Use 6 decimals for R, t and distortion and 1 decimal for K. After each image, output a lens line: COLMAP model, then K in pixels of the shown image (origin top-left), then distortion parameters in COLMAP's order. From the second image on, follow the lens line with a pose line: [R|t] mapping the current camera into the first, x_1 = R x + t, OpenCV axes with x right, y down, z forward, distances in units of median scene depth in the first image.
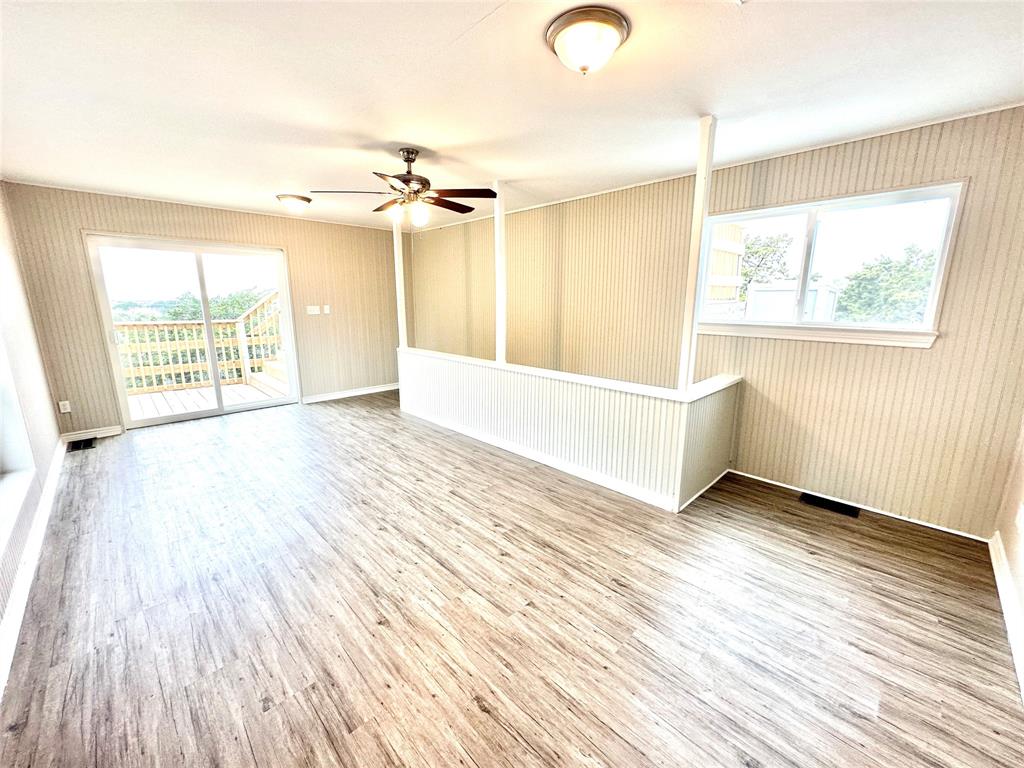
lens RADIAL K [[406.1, 0, 518.3], [0, 406.1, 385.7], [0, 0, 1]] dist [-0.002722, 0.000492]
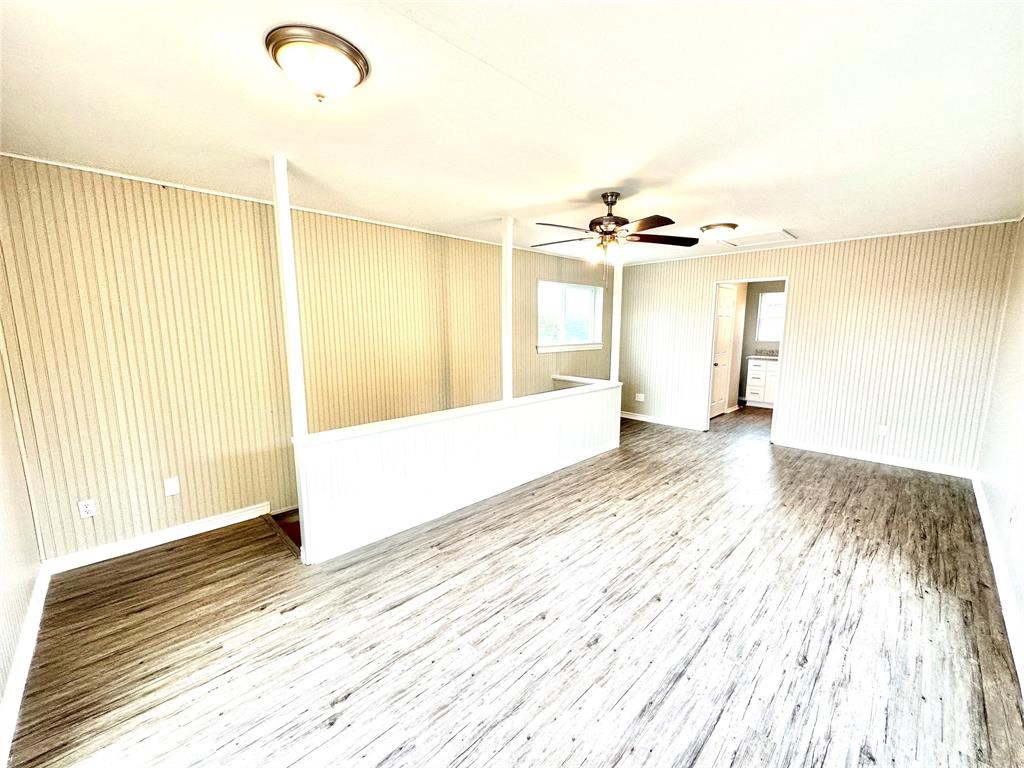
lens RADIAL K [[406.1, 0, 517.3], [0, 406.1, 381.0], [0, 0, 1]] dist [-0.002722, 0.000492]
pose [[0.009732, -0.140882, 0.989979, -1.277116], [0.208408, 0.968570, 0.135786, -0.291287], [-0.977994, 0.204998, 0.038786, 1.211579]]
